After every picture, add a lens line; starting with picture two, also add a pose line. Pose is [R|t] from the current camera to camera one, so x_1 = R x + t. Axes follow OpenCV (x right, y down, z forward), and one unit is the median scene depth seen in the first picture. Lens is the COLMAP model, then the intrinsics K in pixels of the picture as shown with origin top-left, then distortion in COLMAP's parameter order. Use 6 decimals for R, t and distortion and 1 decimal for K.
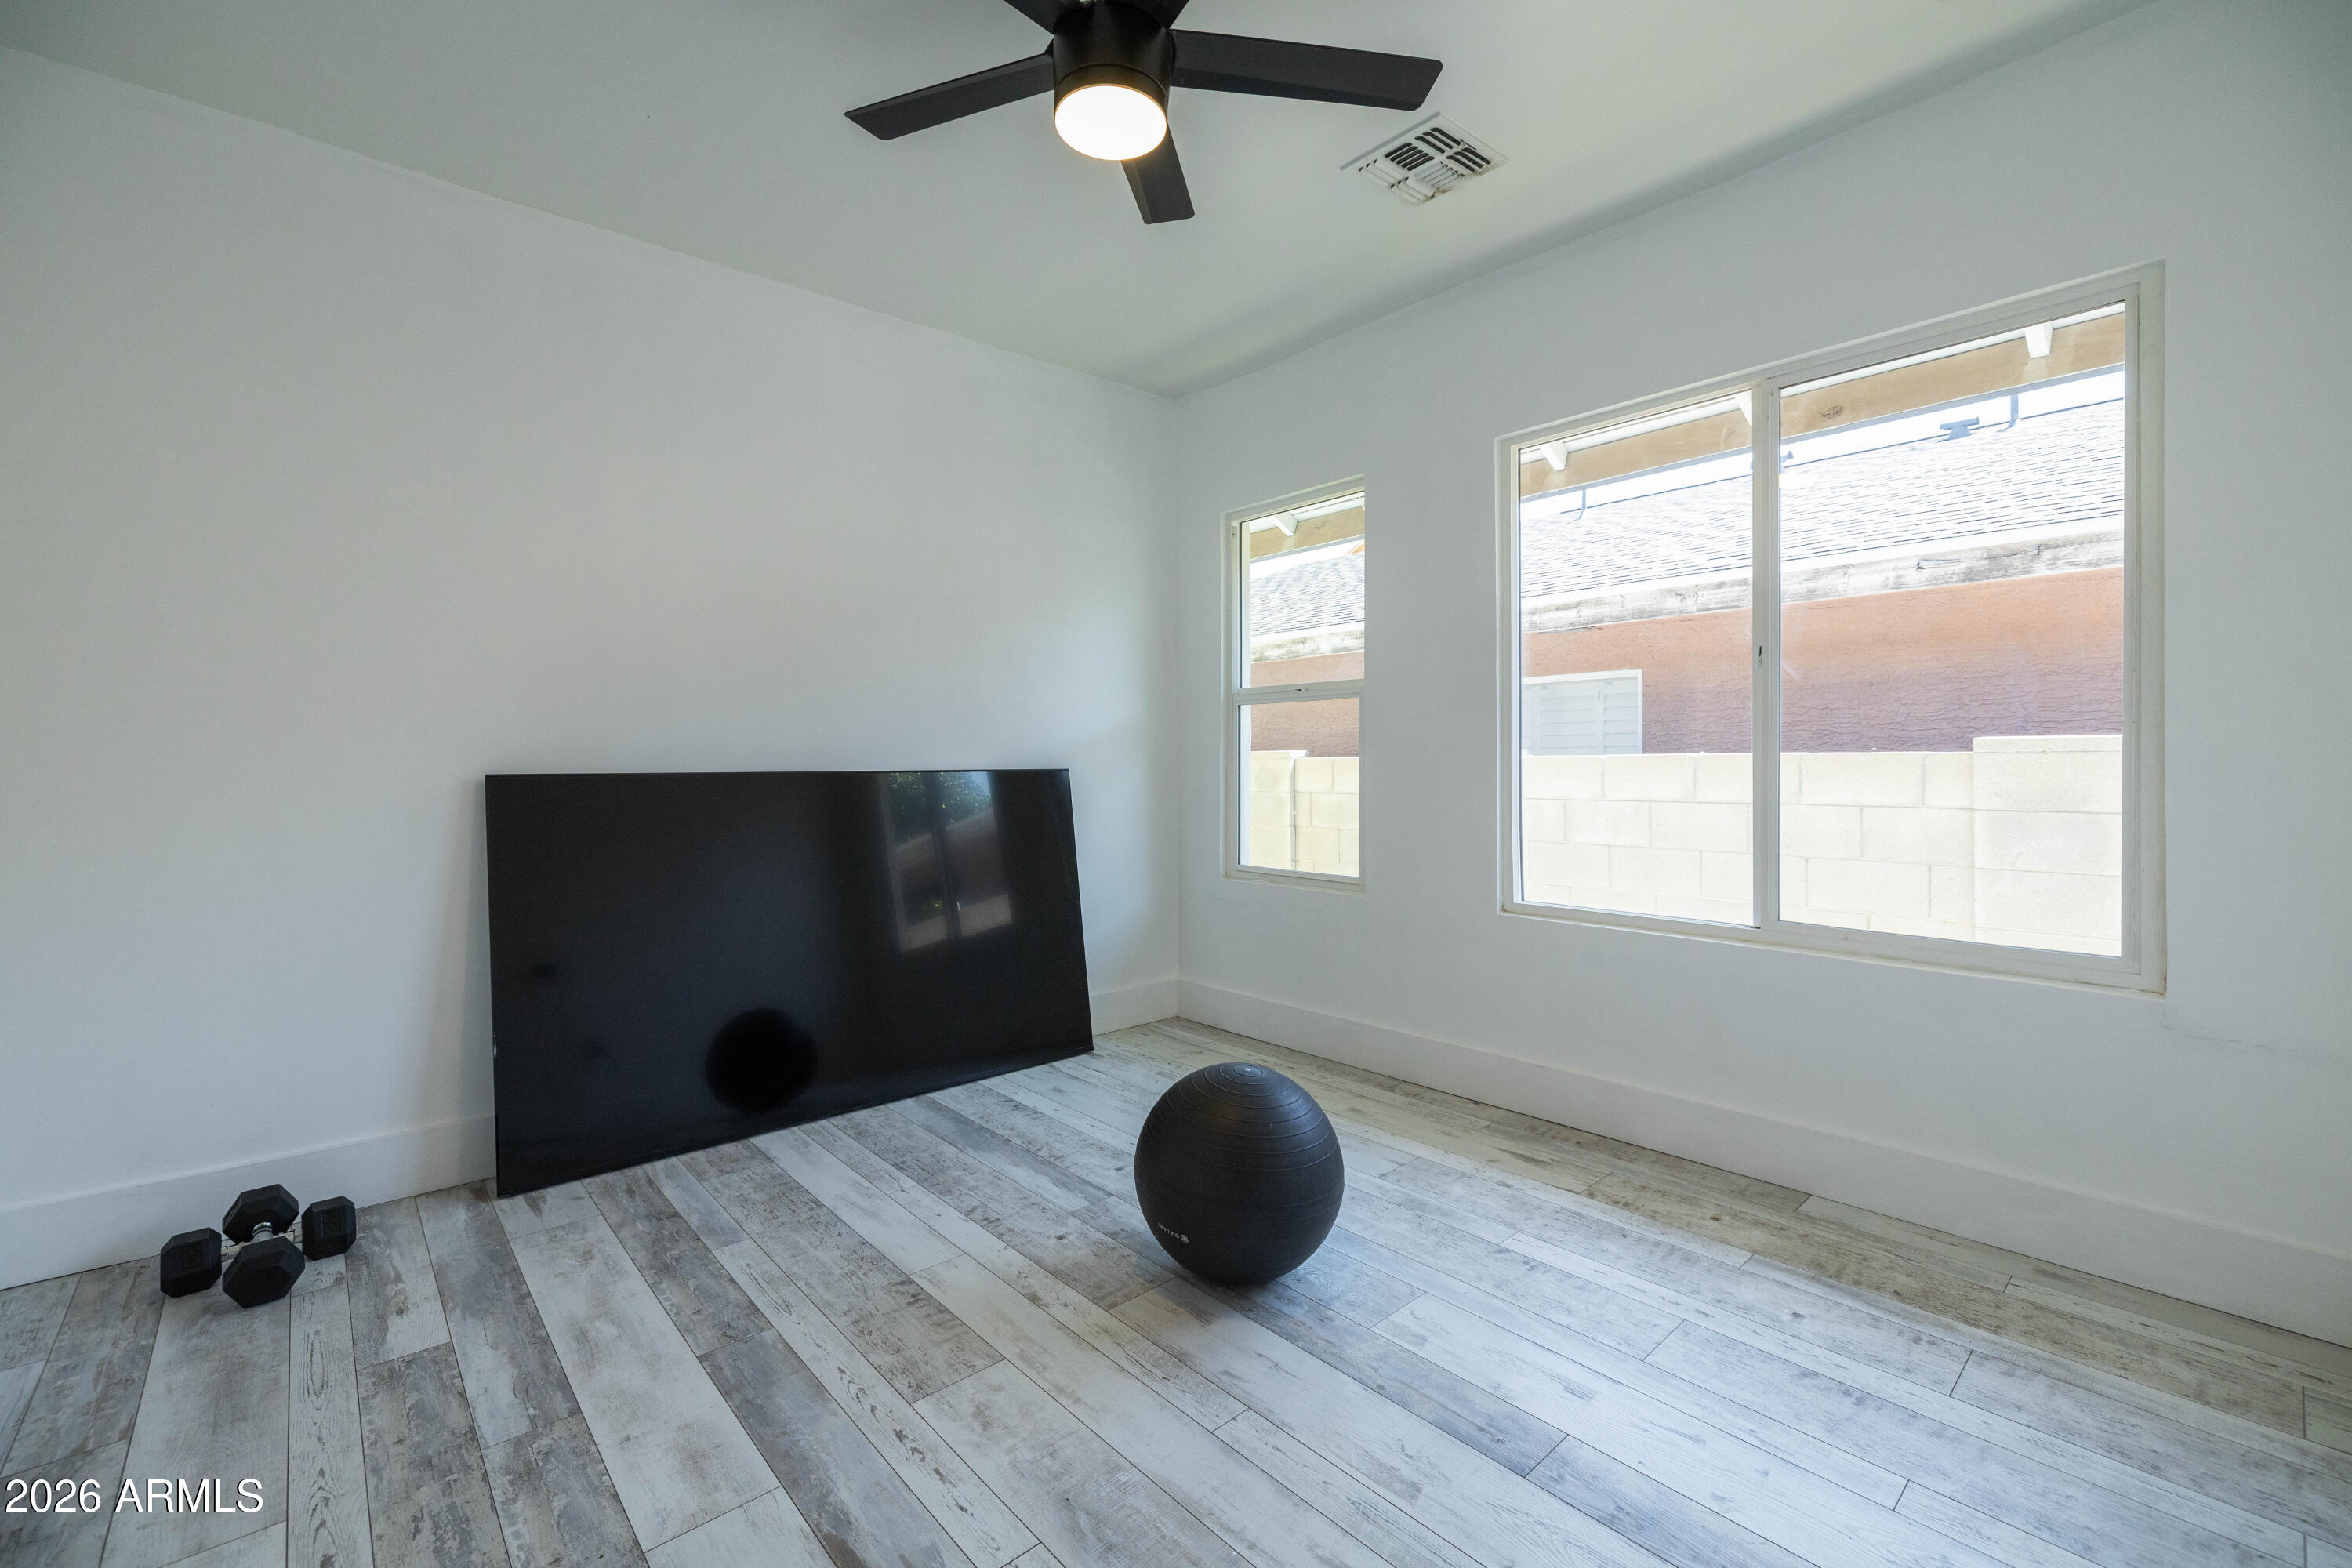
lens RADIAL K [[997.0, 0, 1174.6], [0, 997.0, 769.8], [0, 0, 1]] dist [0.000364, 0.000694]
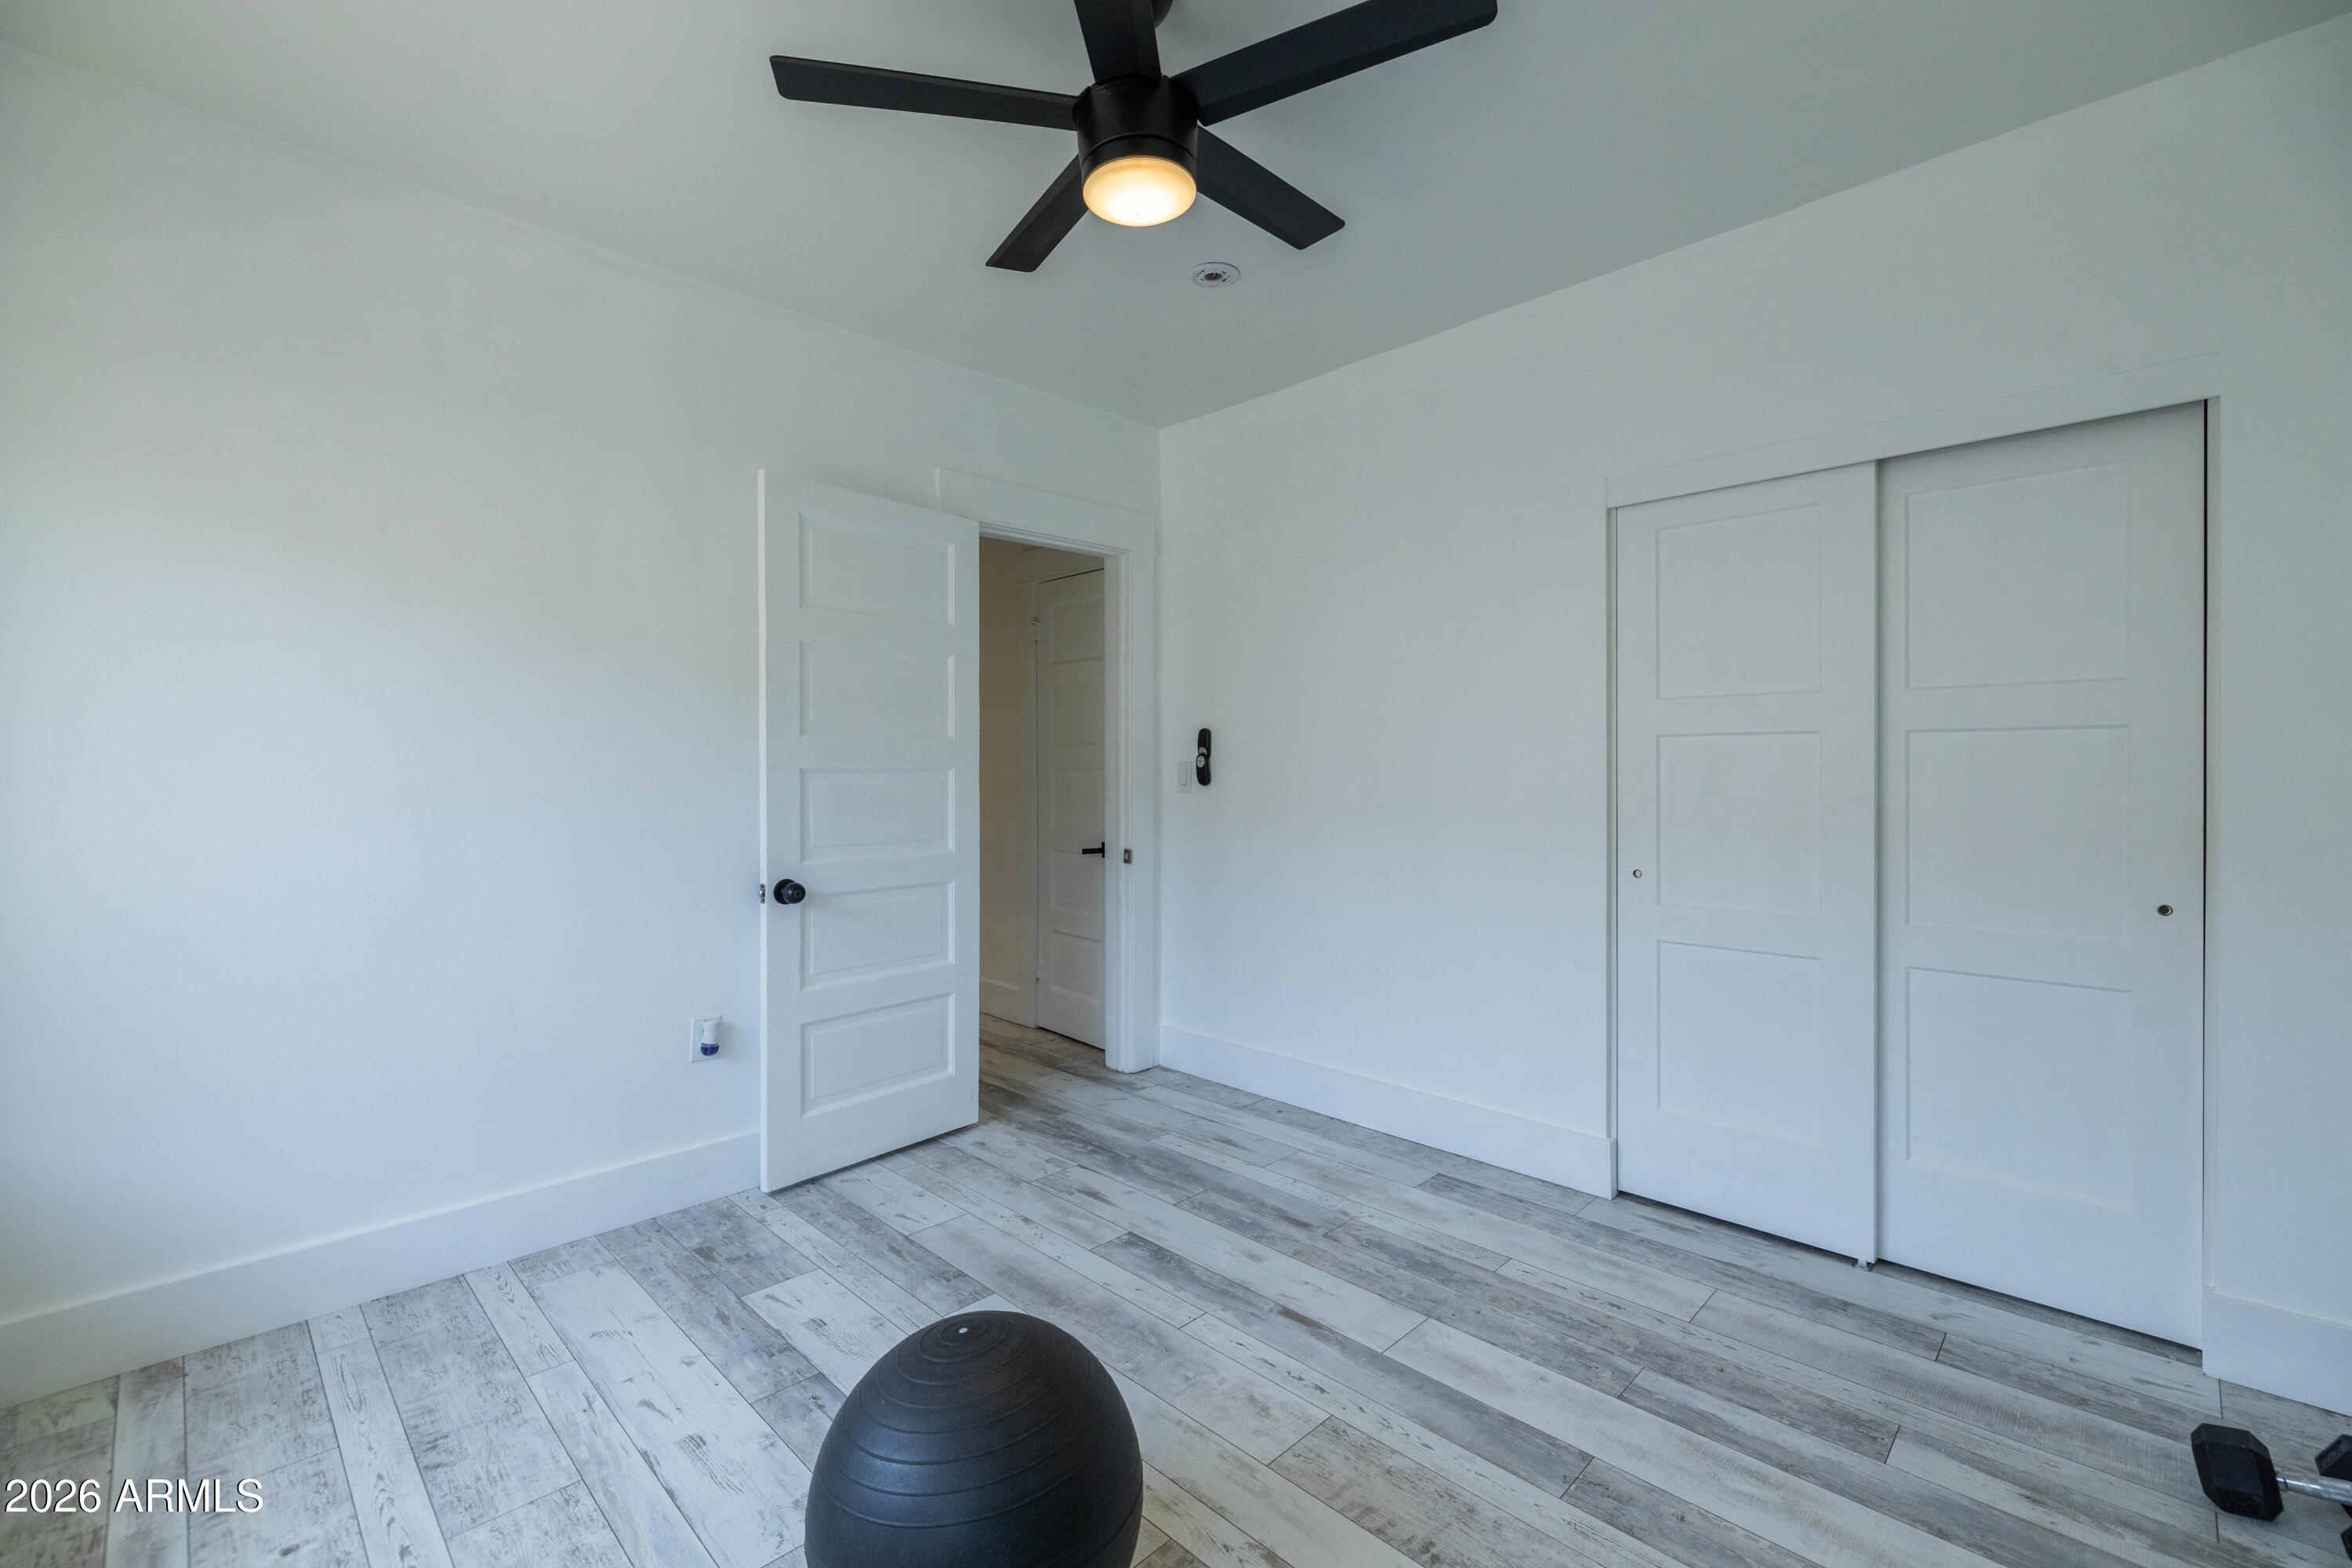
lens RADIAL K [[997.0, 0, 1177.1], [0, 997.0, 771.3], [0, 0, 1]] dist [0.000364, 0.000694]
pose [[-0.997505, 0.008781, -0.070051, -0.027273], [0.007338, 0.999756, 0.020832, -0.090227], [0.070217, 0.020266, -0.997326, 2.072701]]
